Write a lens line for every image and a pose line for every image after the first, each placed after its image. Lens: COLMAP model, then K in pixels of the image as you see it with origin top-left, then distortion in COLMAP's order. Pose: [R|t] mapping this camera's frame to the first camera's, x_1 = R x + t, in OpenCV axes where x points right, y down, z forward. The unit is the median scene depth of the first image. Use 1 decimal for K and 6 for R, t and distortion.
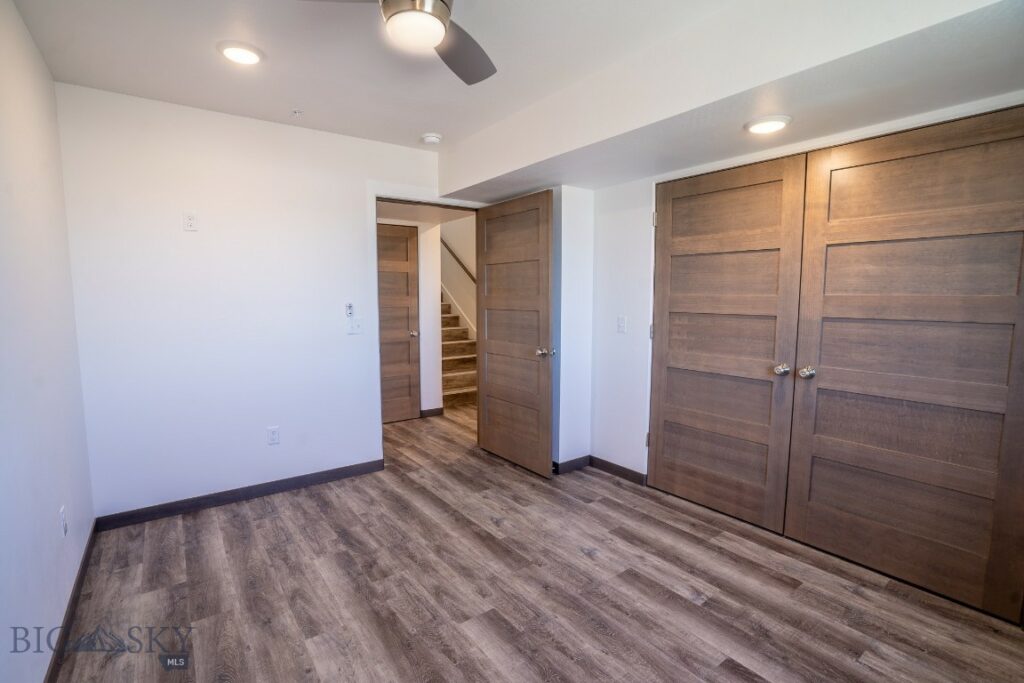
lens RADIAL K [[475.5, 0, 509.0], [0, 475.5, 343.4], [0, 0, 1]] dist [-0.058111, 0.021865]
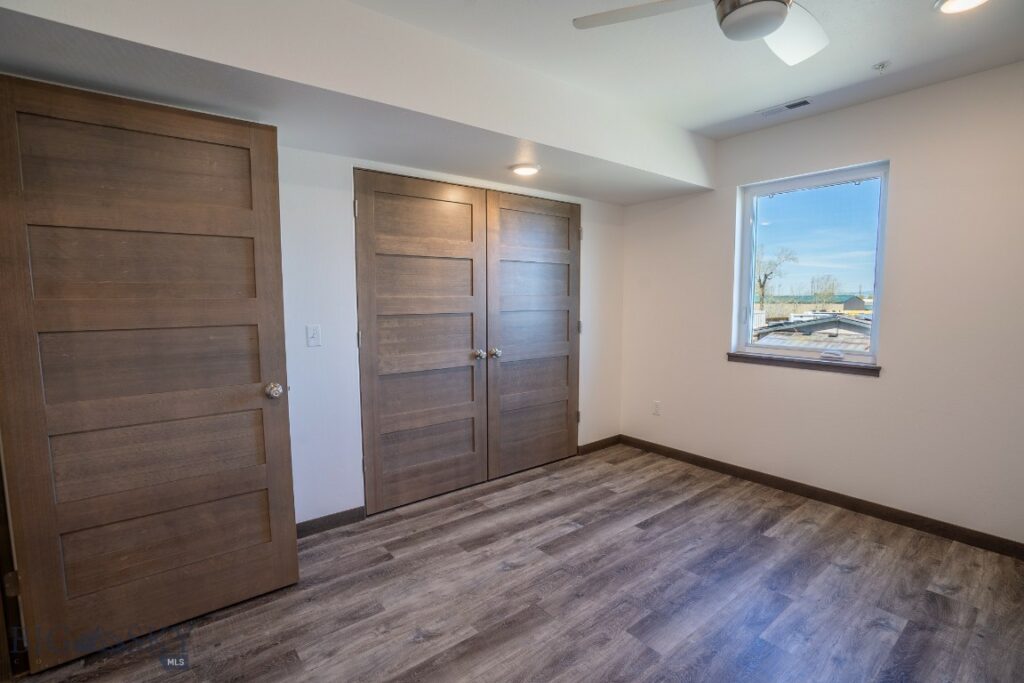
lens RADIAL K [[475.7, 0, 507.1], [0, 475.7, 344.8], [0, 0, 1]] dist [-0.081161, 0.036609]
pose [[-0.024547, -0.098579, 0.994826, -0.649314], [0.105283, 0.989338, 0.100632, -0.085097], [-0.994139, 0.107208, -0.013907, 0.867599]]
